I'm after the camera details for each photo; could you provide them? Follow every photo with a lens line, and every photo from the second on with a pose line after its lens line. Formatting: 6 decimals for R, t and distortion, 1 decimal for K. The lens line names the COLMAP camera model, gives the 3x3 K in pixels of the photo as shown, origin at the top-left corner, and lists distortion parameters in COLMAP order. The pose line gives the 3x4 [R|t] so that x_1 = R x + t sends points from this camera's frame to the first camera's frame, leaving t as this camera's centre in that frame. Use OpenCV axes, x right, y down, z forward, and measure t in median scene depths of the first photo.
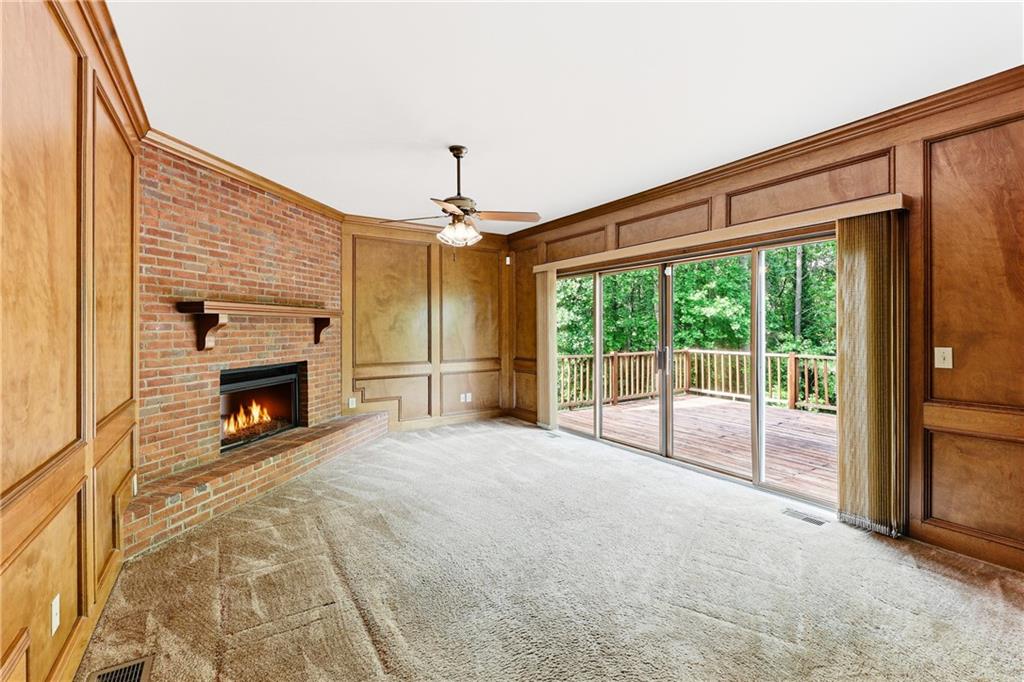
lens RADIAL K [[440.6, 0, 511.4], [0, 440.6, 328.4], [0, 0, 1]] dist [-0.000607, -0.000052]
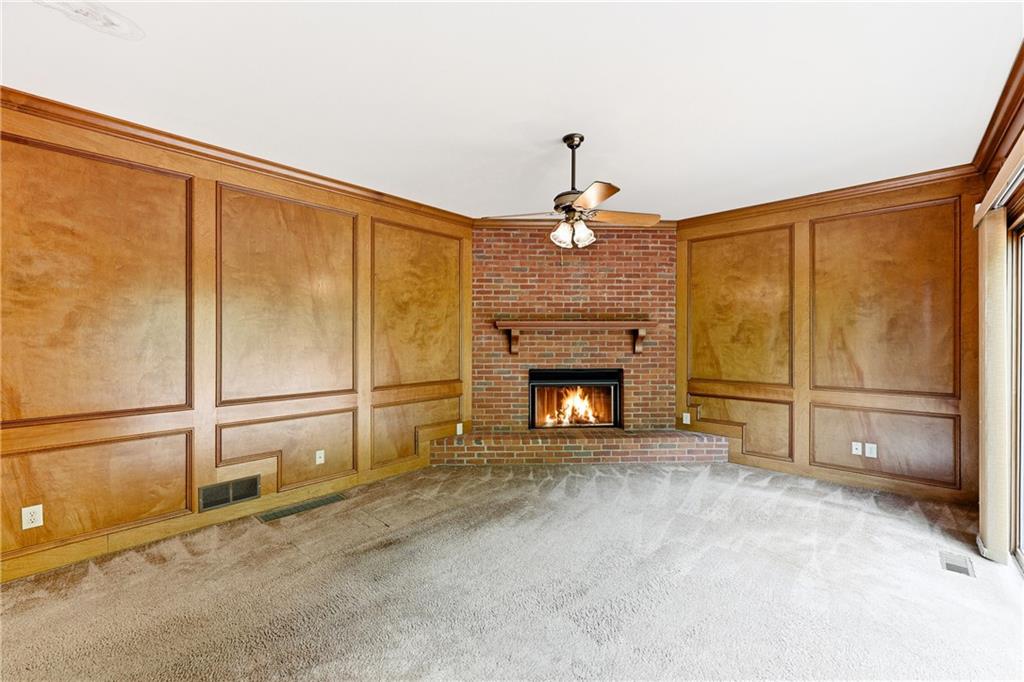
lens RADIAL K [[417.3, 0, 511.6], [0, 417.3, 338.1], [0, 0, 1]] dist [0.001412, 0.000073]
pose [[0.241962, 0.004701, -0.970274, 0.563150], [-0.001486, 0.999989, 0.004474, -0.008493], [0.970284, 0.000360, 0.241967, 0.568520]]
